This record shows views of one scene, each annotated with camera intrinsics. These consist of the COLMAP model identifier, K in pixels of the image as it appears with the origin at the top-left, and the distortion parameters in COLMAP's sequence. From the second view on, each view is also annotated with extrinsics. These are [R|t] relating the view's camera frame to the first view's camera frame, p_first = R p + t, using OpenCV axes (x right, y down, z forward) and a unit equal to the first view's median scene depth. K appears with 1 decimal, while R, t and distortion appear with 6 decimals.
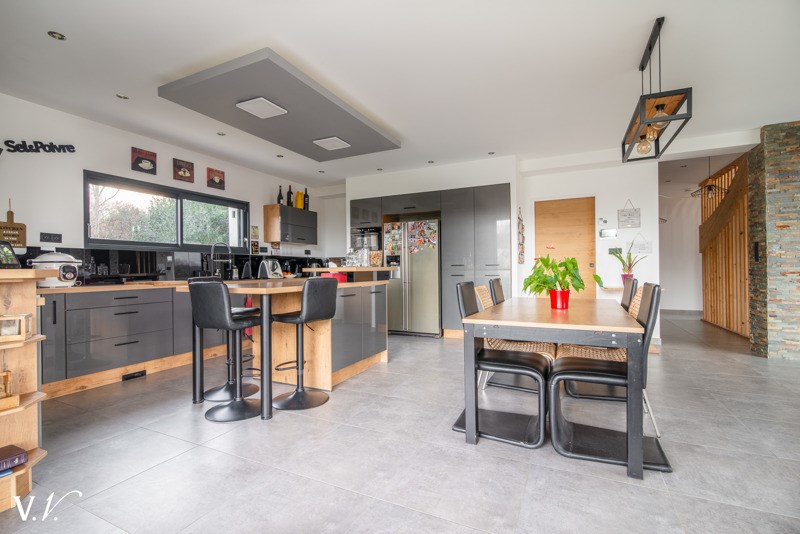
lens RADIAL K [[364.7, 0, 400.0], [0, 364.7, 267.0], [0, 0, 1]] dist [0.000507, 0.000383]
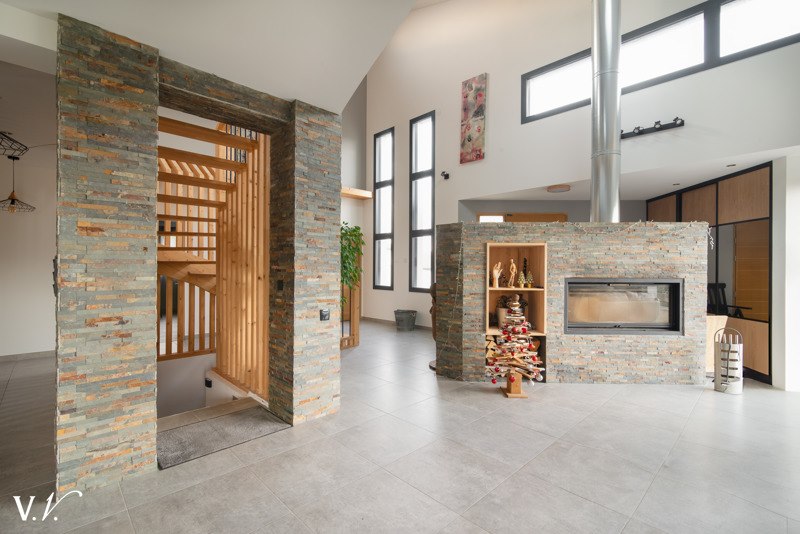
lens RADIAL K [[364.7, 0, 400.0], [0, 364.7, 267.0], [0, 0, 1]] dist [0.000507, 0.000383]
pose [[0.347151, 0.017692, 0.937642, 0.706668], [-0.015156, 0.999797, -0.013254, -0.057200], [-0.937687, -0.009610, 0.347349, 0.412281]]
